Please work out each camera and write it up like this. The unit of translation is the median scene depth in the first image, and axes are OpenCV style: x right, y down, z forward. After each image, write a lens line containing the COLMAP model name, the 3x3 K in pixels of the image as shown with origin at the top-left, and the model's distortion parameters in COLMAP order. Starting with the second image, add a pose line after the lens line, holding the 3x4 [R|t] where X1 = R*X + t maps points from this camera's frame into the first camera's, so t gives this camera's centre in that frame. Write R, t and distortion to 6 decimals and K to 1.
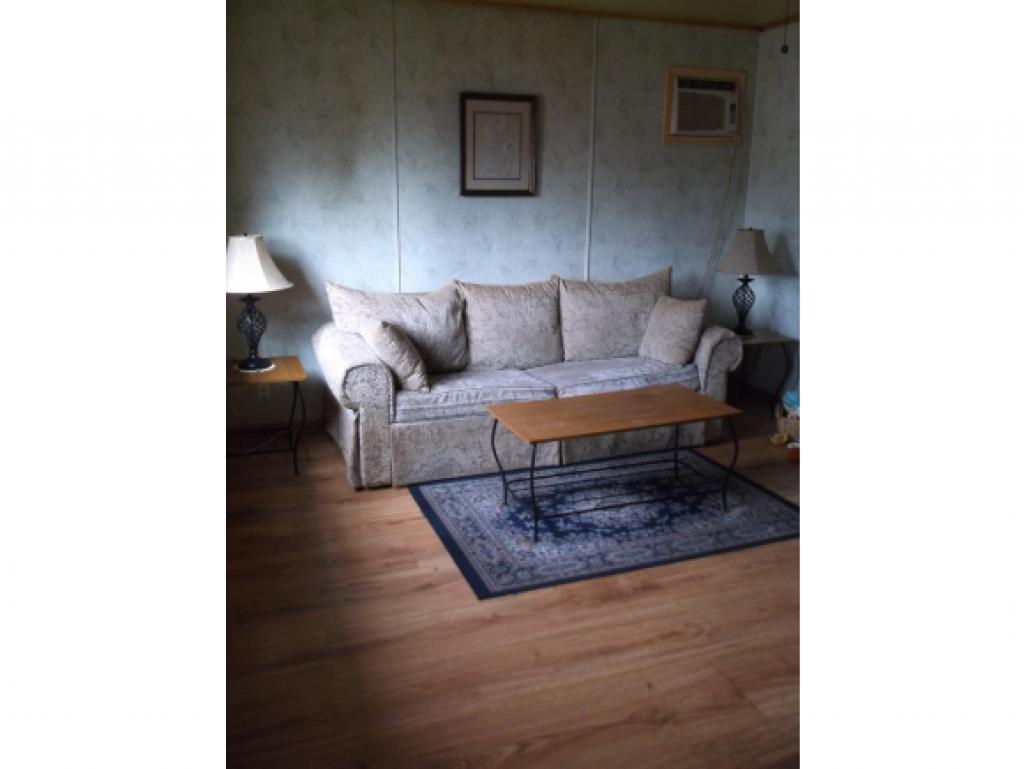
lens RADIAL K [[747.5, 0, 511.6], [0, 747.5, 363.3], [0, 0, 1]] dist [0.000539, -0.000319]
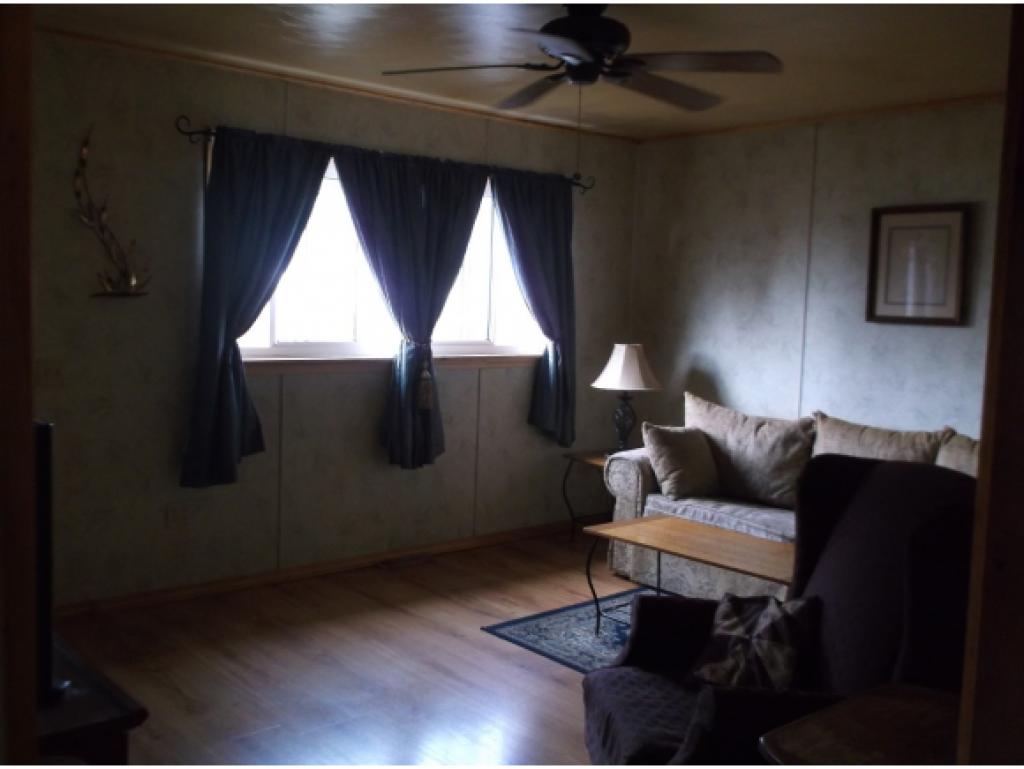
lens RADIAL K [[1001.4, 0, 511.6], [0, 1001.4, 384.2], [0, 0, 1]] dist [0.000312, -0.004724]
pose [[0.352415, 0.082433, -0.932206, 0.958321], [-0.252299, 0.967599, -0.009817, -0.041194], [0.901193, 0.238655, 0.361794, 0.241763]]
